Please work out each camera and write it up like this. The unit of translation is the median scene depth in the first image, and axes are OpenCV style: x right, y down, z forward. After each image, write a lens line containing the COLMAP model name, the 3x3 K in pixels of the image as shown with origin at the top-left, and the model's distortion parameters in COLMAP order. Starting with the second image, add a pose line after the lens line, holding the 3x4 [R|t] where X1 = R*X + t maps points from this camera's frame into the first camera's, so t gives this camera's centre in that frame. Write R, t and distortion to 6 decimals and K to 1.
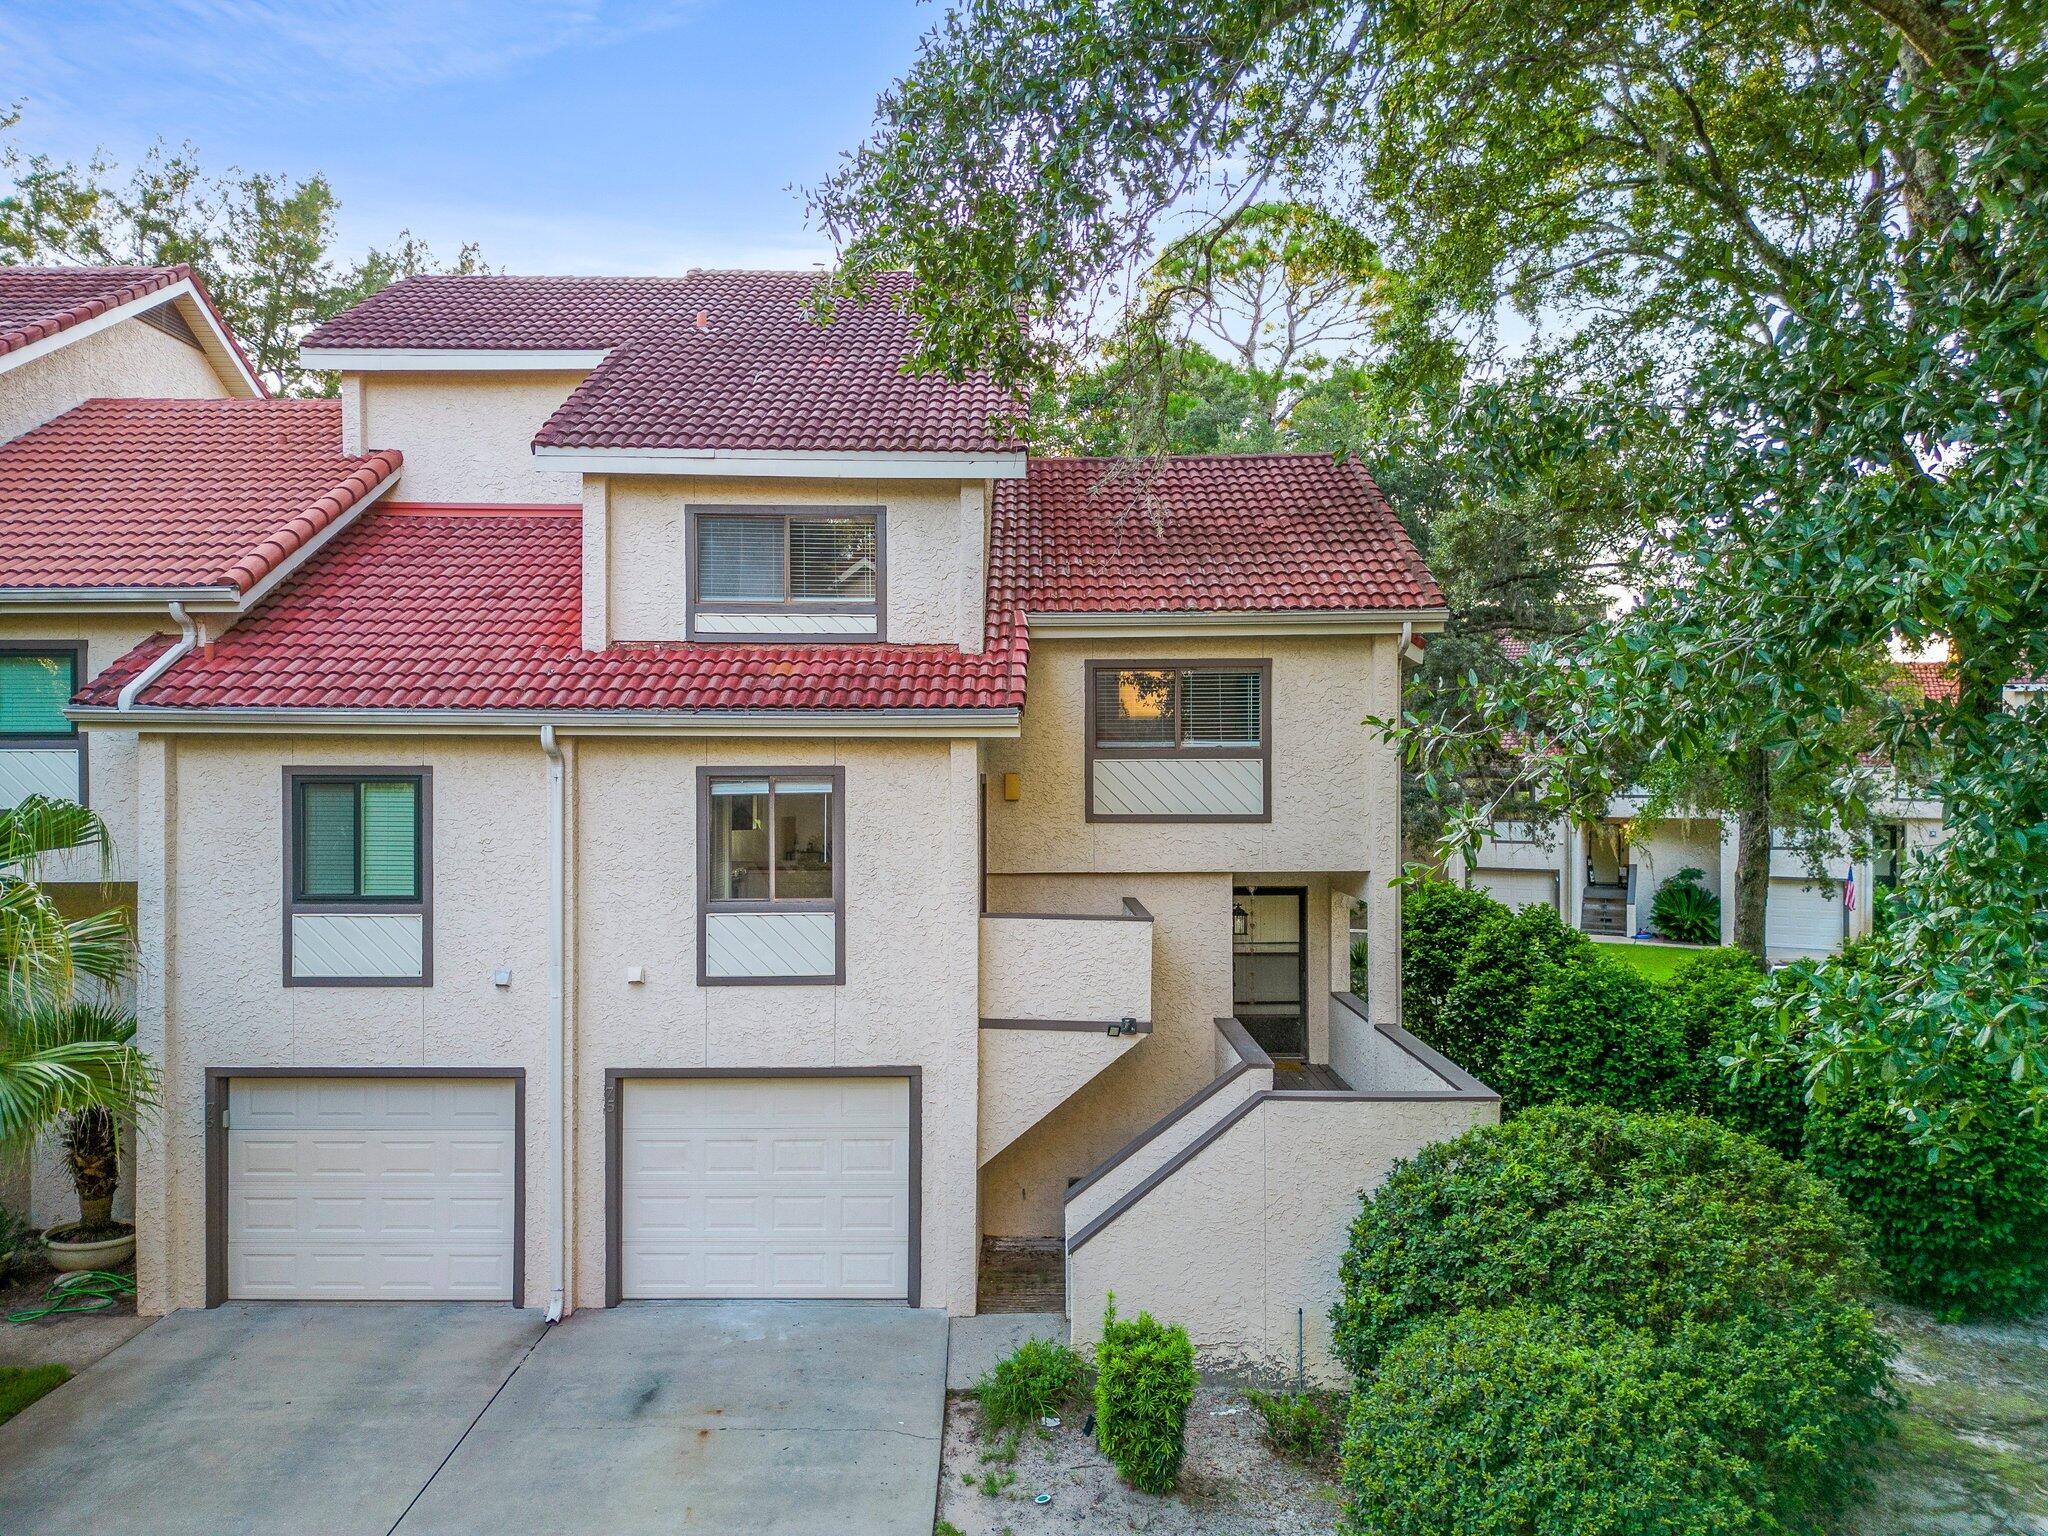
lens RADIAL K [[1438.3, 0, 1024.0], [0, 1438.3, 768.0], [0, 0, 1]] dist [0.030185, -0.001922]
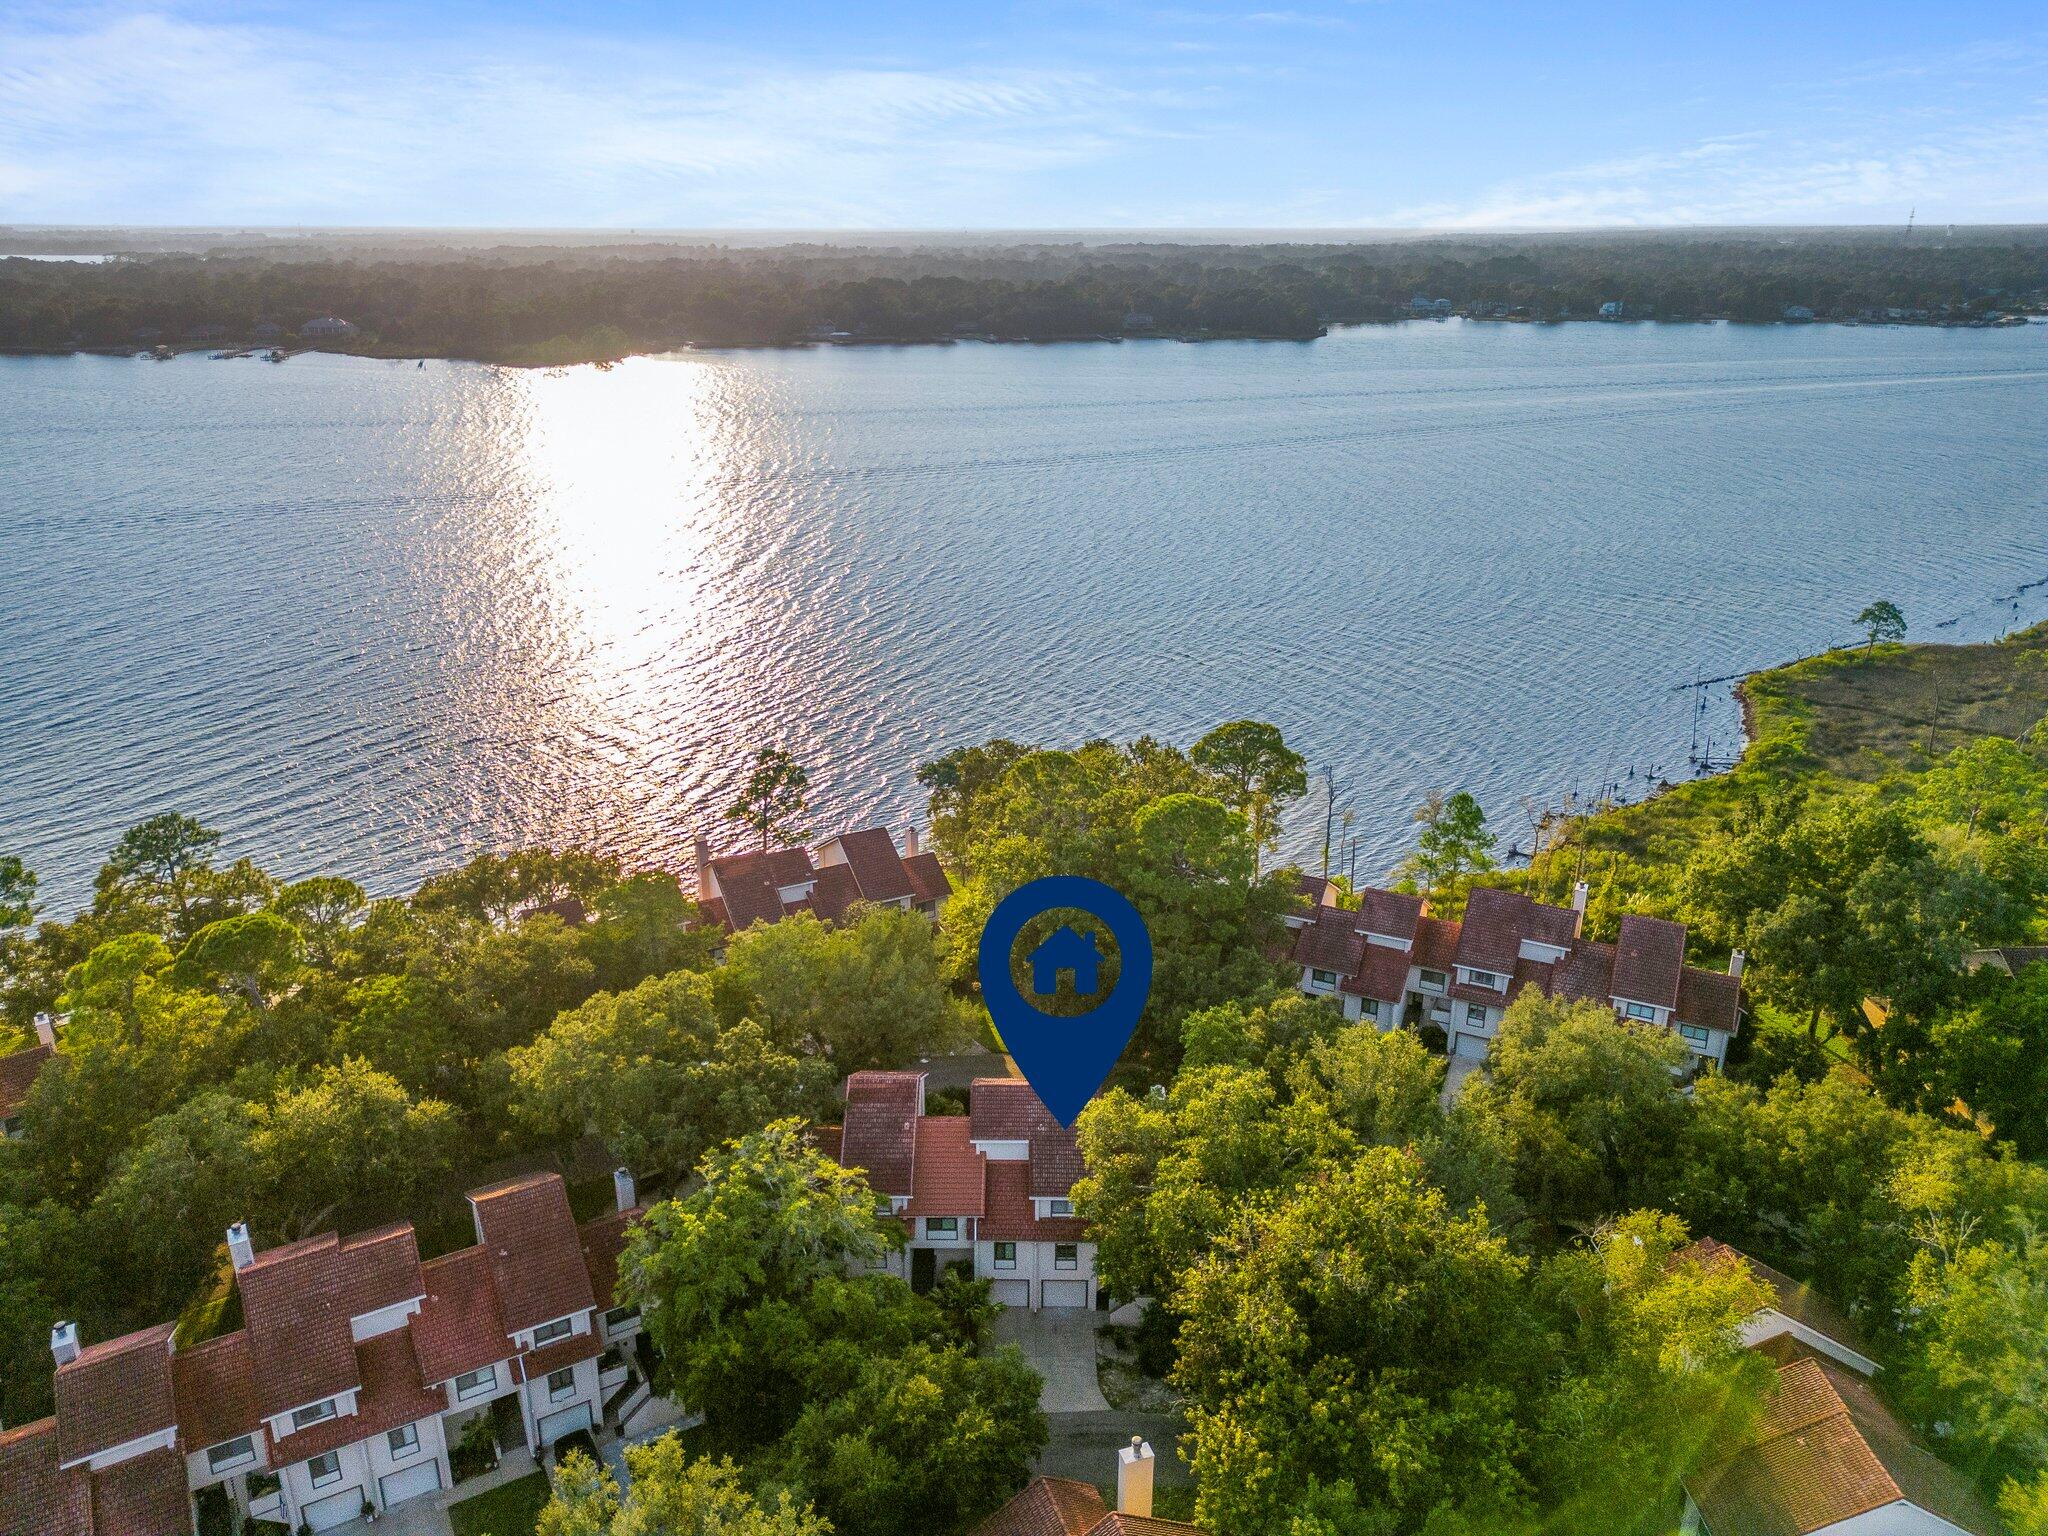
lens RADIAL K [[1438.3, 0, 1024.0], [0, 1438.3, 768.0], [0, 0, 1]] dist [0.030185, -0.001922]
pose [[0.999931, 0.010440, -0.005406, -0.357114], [-0.008118, 0.945738, 0.324828, -4.220003], [0.008503, -0.324762, 0.945758, -4.573437]]
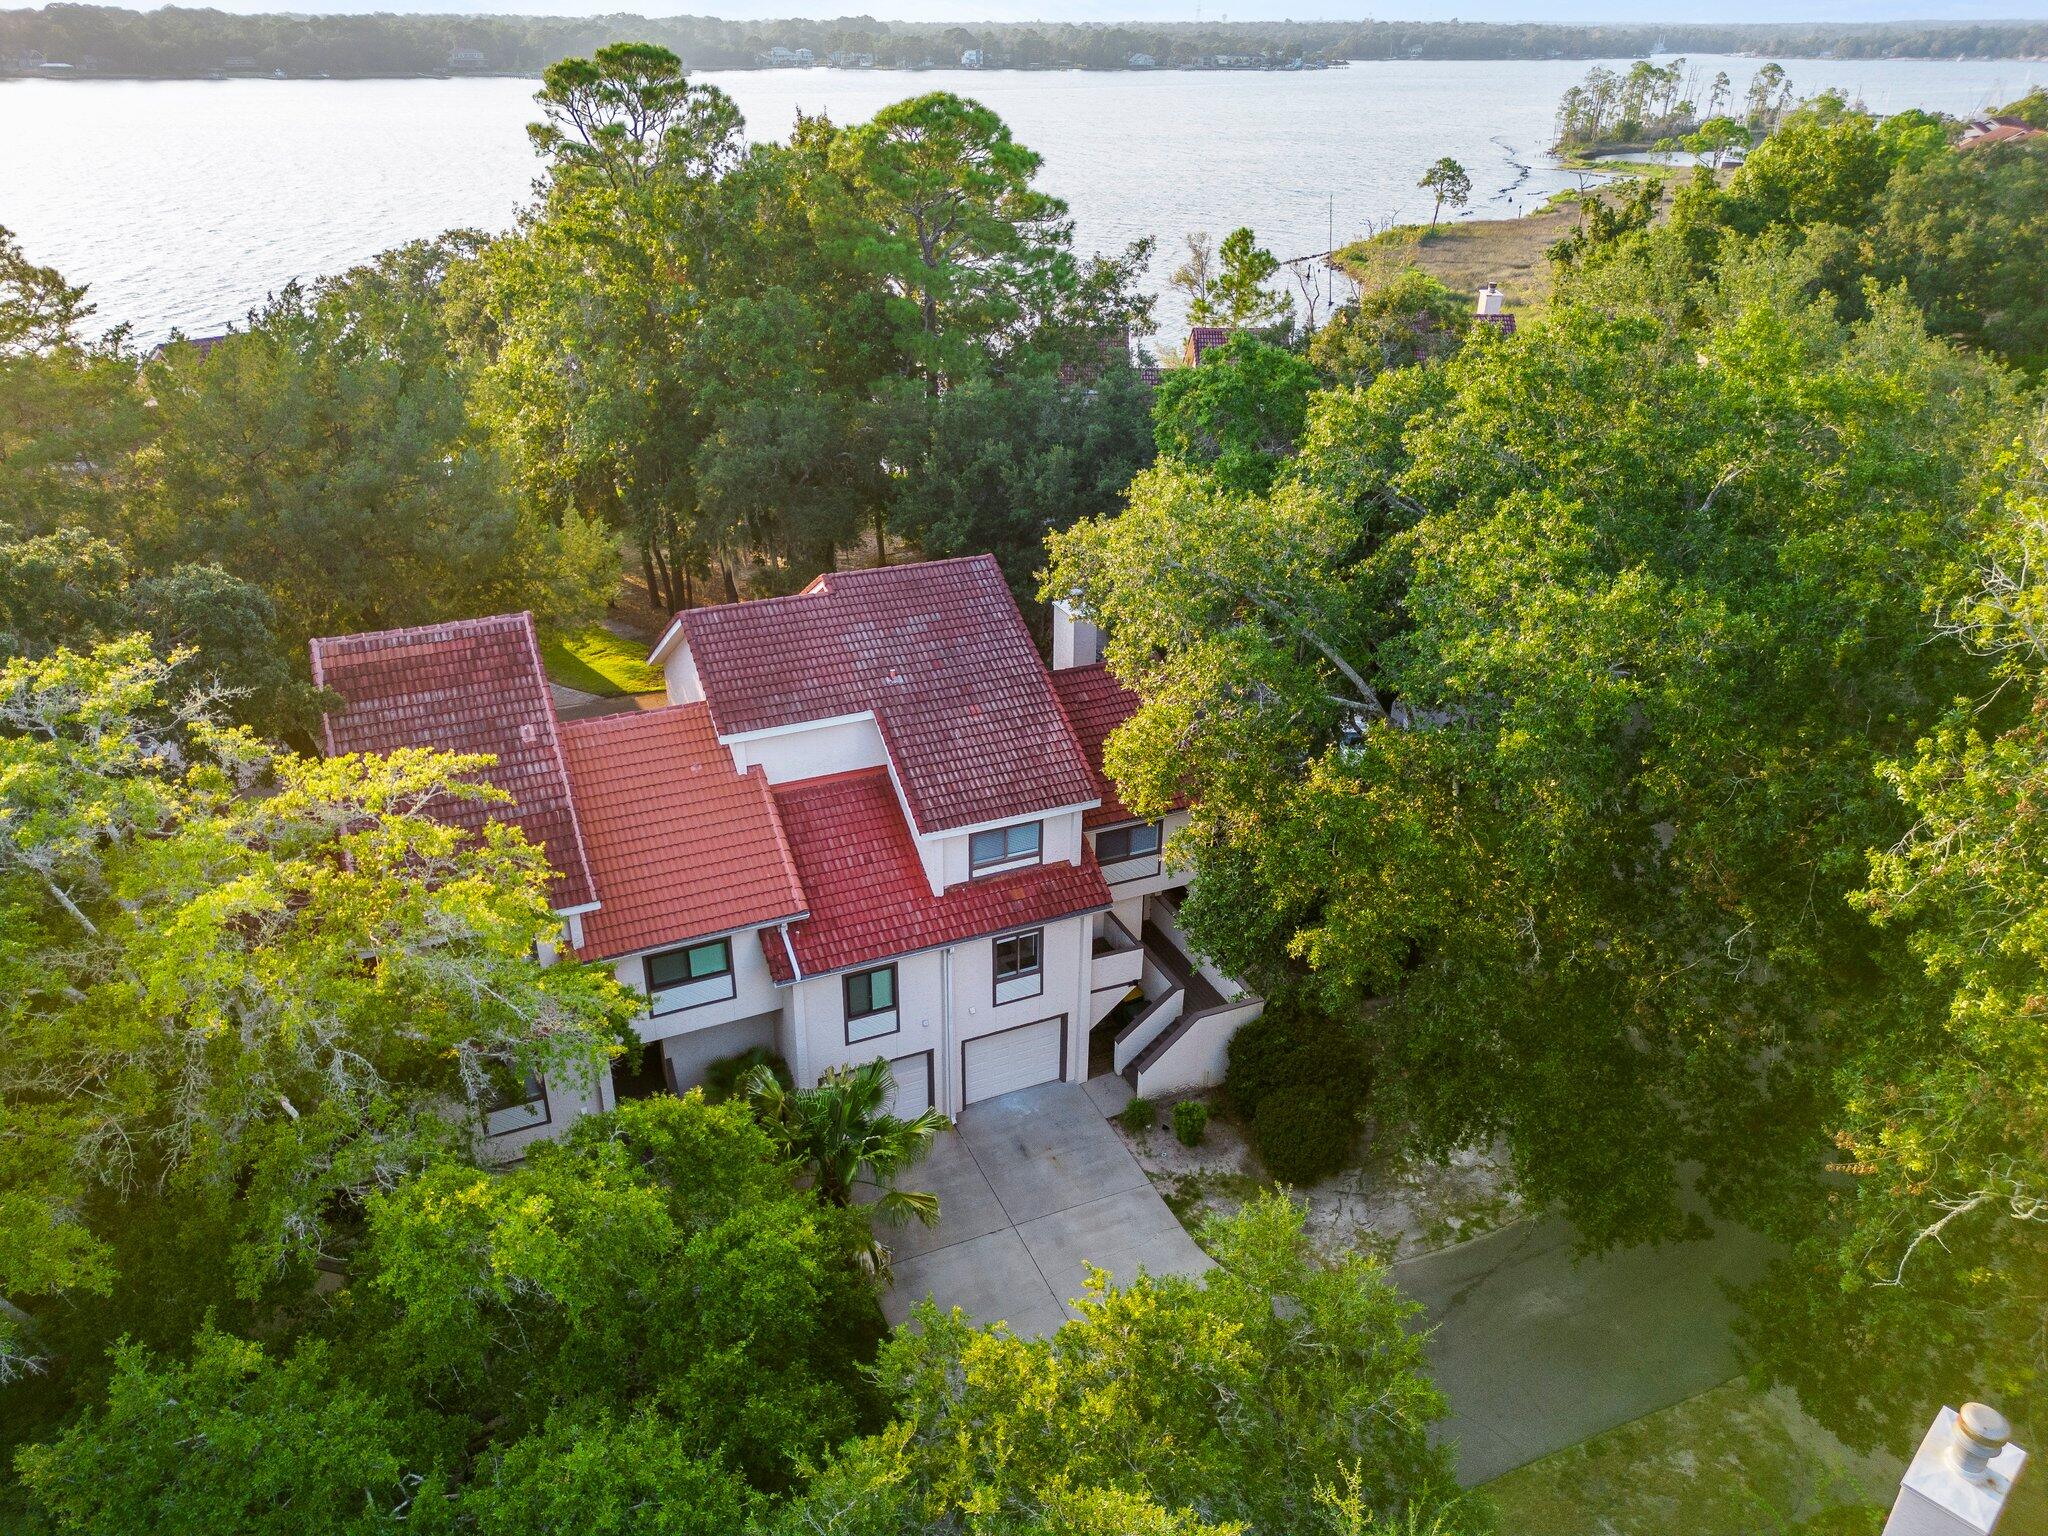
lens RADIAL K [[1438.3, 0, 1024.0], [0, 1438.3, 768.0], [0, 0, 1]] dist [0.030185, -0.001922]
pose [[0.916579, -0.172579, 0.360693, -1.049787], [-0.000422, 0.901644, 0.432478, -1.387645], [-0.399853, -0.396553, 0.826355, -1.029892]]
